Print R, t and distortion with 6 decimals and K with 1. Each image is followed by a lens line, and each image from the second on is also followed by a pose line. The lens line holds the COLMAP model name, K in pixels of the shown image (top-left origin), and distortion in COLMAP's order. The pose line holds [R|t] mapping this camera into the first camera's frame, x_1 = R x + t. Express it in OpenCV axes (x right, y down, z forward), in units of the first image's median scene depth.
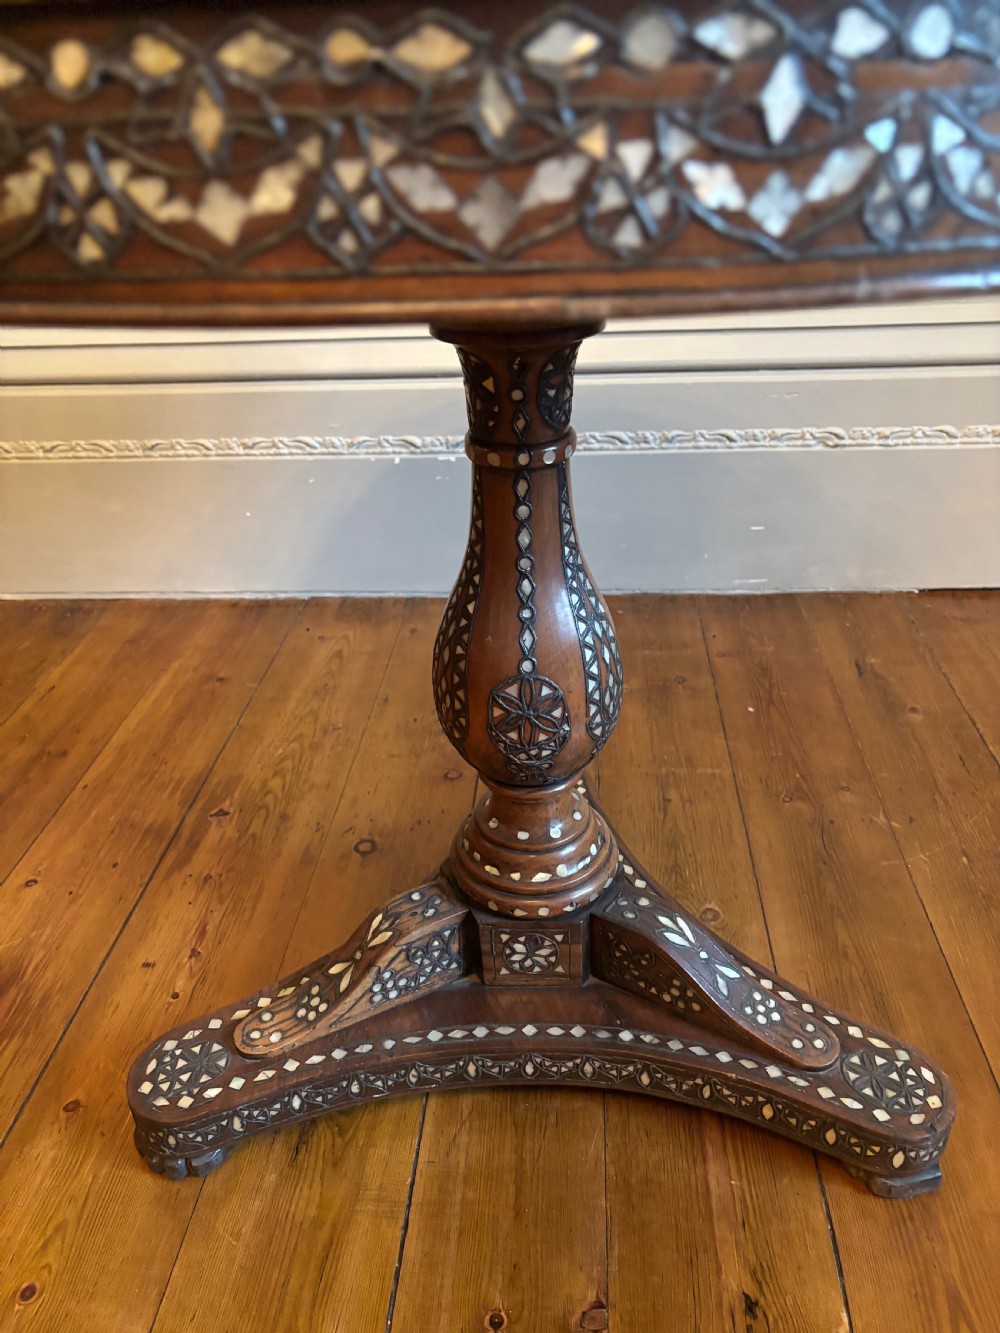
lens RADIAL K [[1020.7, 0, 499.7], [0, 1020.7, 669.9], [0, 0, 1]] dist [0.024145, 0.000145]
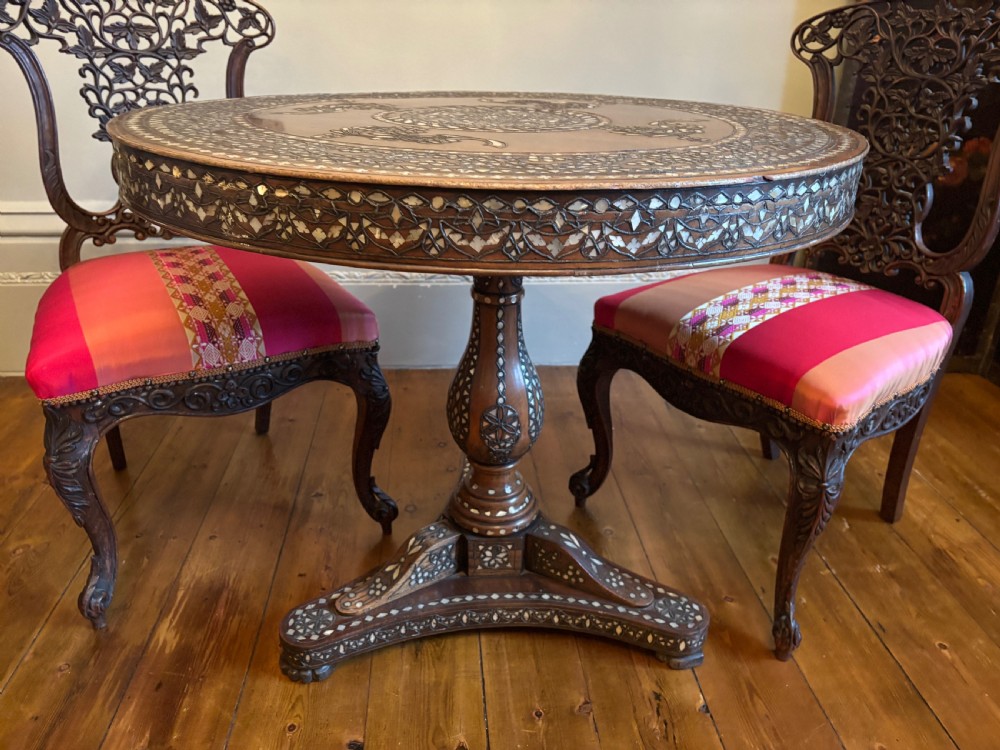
lens RADIAL K [[764.3, 0, 501.5], [0, 764.3, 375.2], [0, 0, 1]] dist [0.073113, -0.111290]
pose [[0.990573, 0.004918, 0.136900, -0.156686], [0.005793, 0.996957, -0.077736, 0.055954], [-0.136865, 0.077796, 0.987530, -0.437280]]
